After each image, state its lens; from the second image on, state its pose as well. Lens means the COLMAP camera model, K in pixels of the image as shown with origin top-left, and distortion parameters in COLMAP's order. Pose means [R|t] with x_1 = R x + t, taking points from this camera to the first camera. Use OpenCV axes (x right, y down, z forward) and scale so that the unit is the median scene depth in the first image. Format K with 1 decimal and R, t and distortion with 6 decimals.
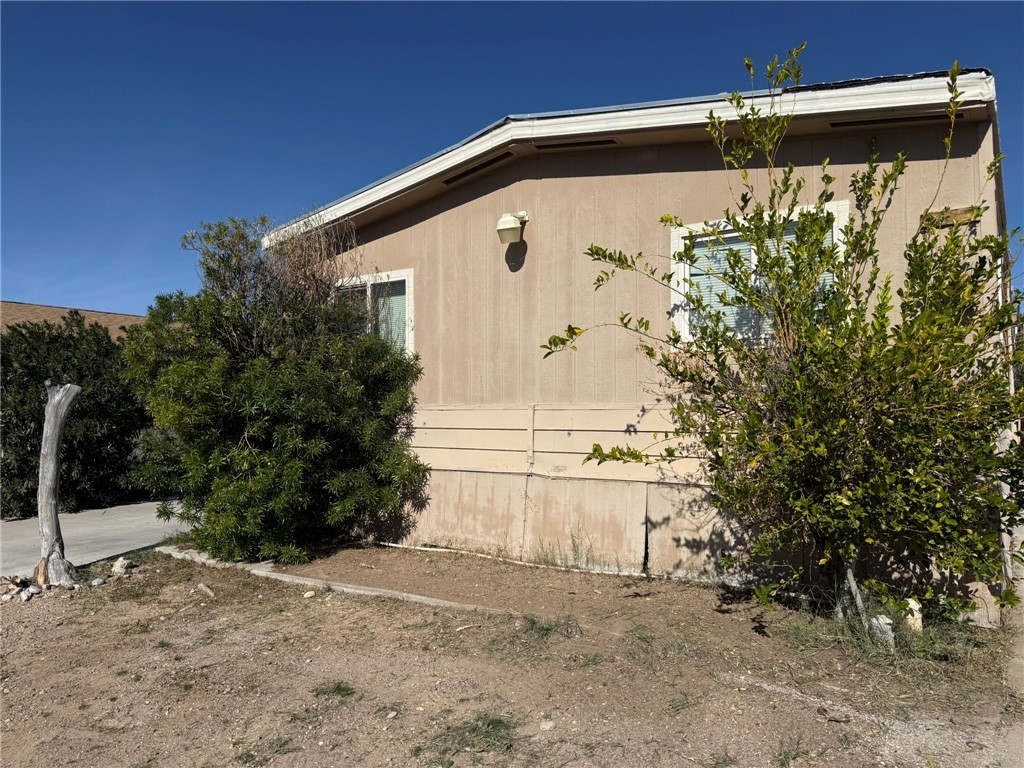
lens RADIAL K [[722.2, 0, 508.4], [0, 722.2, 378.7], [0, 0, 1]] dist [0.064932, -0.076749]
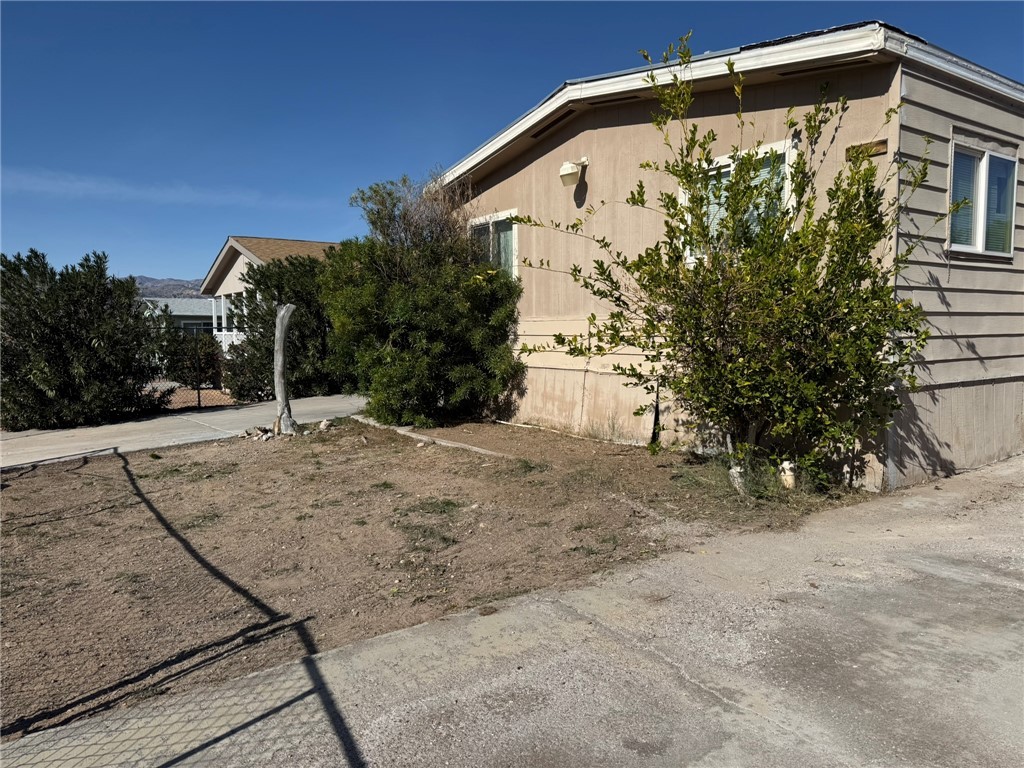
lens RADIAL K [[722.2, 0, 512.3], [0, 722.2, 382.7], [0, 0, 1]] dist [0.064932, -0.076749]
pose [[0.934576, 0.025042, -0.354882, 0.365433], [0.018734, 0.992672, 0.119381, -0.001676], [0.355271, -0.118219, 0.927258, -0.240968]]
